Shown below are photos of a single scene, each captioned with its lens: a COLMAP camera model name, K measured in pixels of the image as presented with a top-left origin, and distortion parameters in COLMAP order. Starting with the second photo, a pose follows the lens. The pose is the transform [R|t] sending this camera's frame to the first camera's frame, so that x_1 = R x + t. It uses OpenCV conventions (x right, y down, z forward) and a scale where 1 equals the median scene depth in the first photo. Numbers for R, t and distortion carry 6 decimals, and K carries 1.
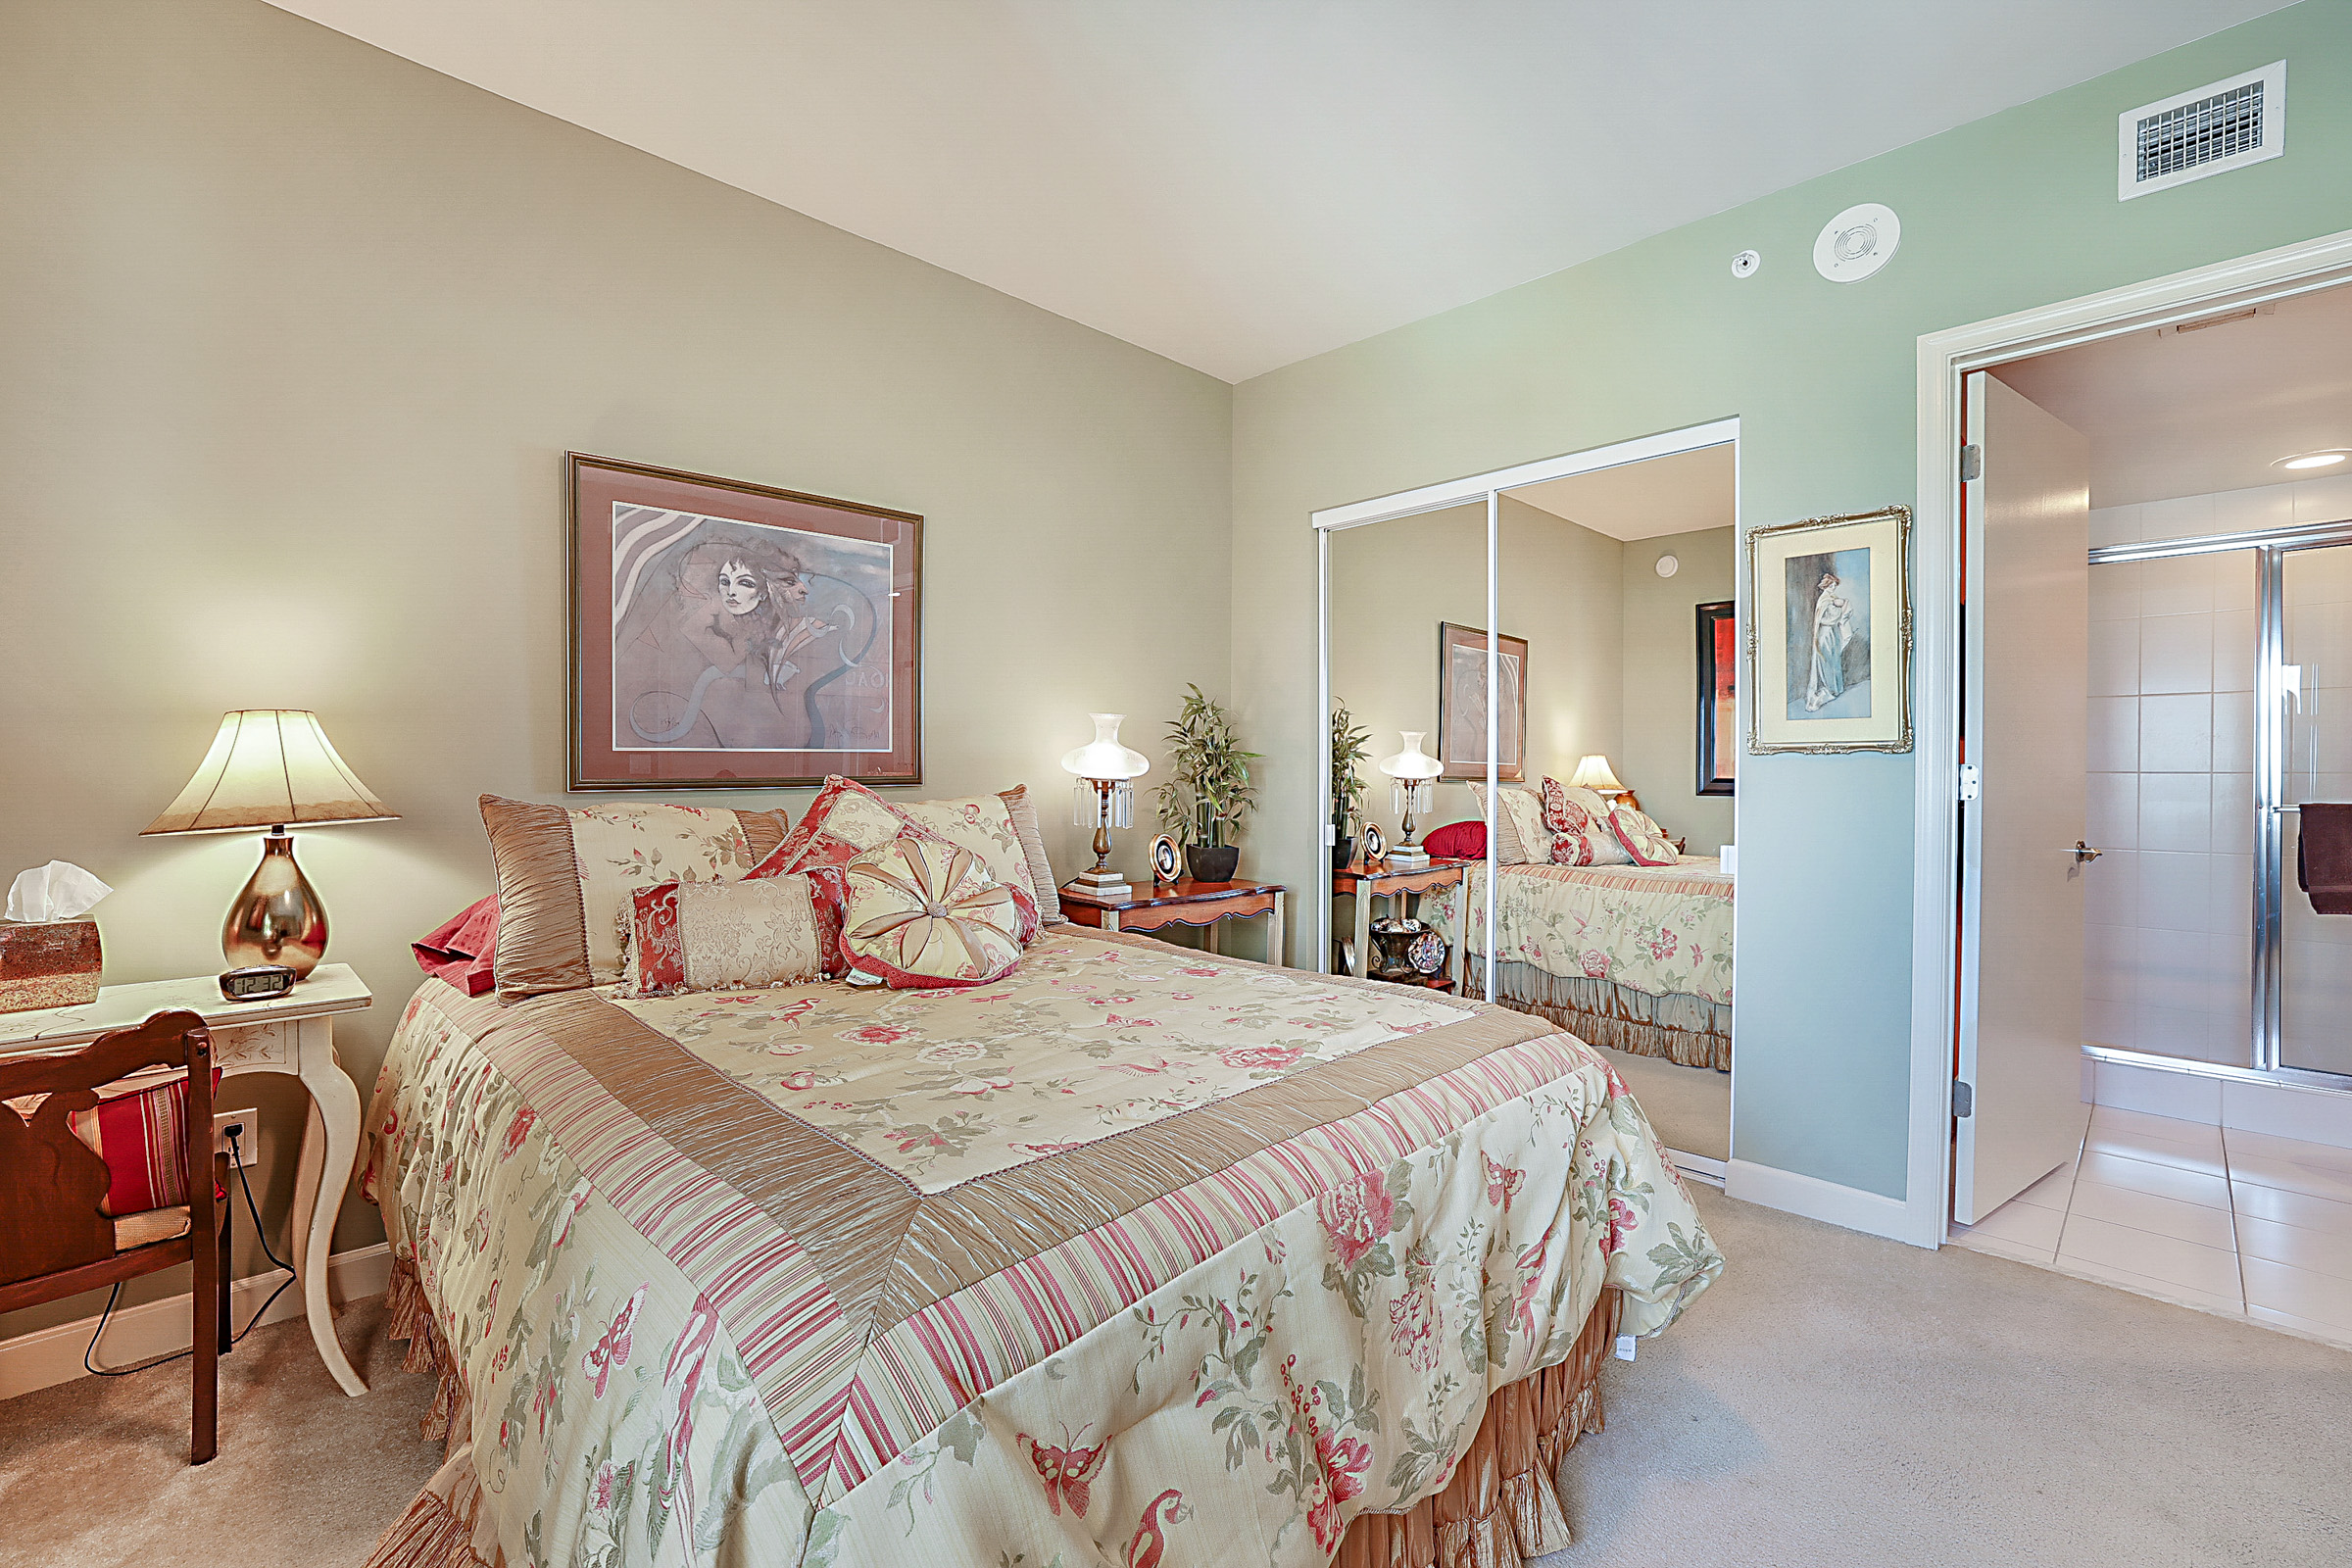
lens RADIAL K [[1039.5, 0, 1177.1], [0, 1039.5, 778.1], [0, 0, 1]] dist [-0.001220, -0.000044]
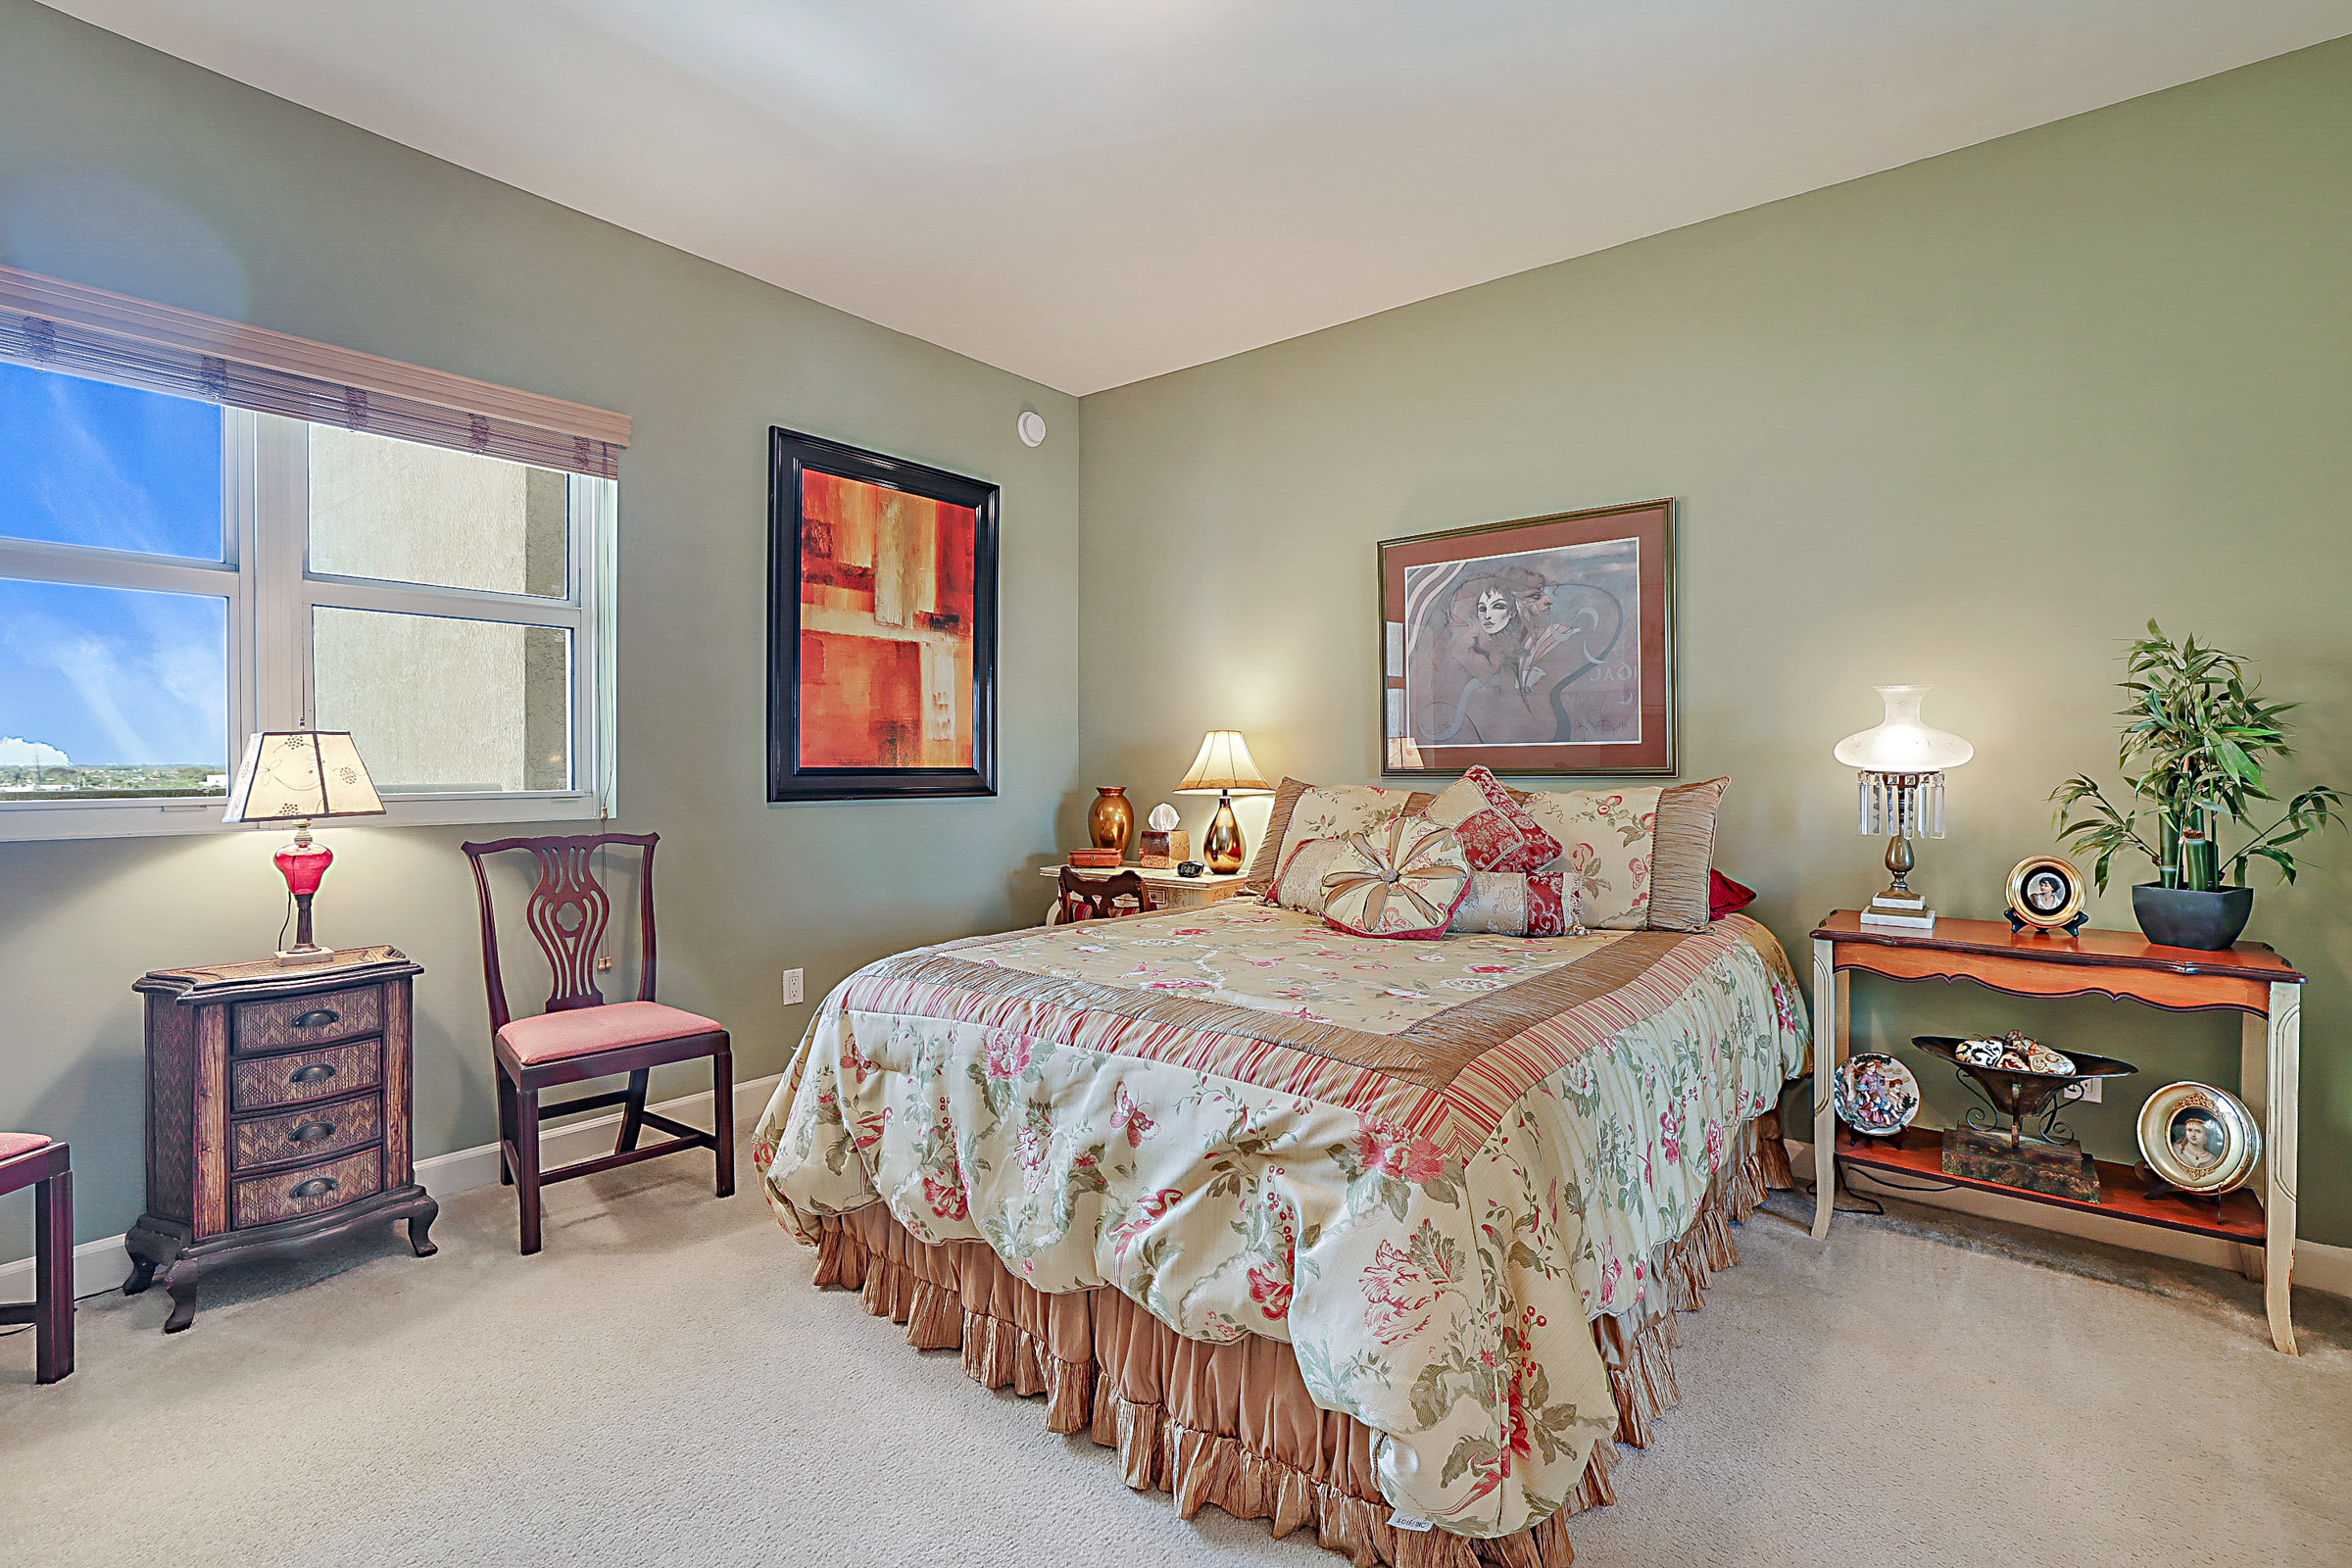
lens RADIAL K [[1091.3, 0, 1177.9], [0, 1091.3, 774.5], [0, 0, 1]] dist [-0.002972, -0.000208]
pose [[0.146545, 0.003703, -0.989197, 0.756420], [-0.011132, 0.999936, 0.002094, 0.008001], [0.989141, 0.010705, 0.146577, 0.438232]]
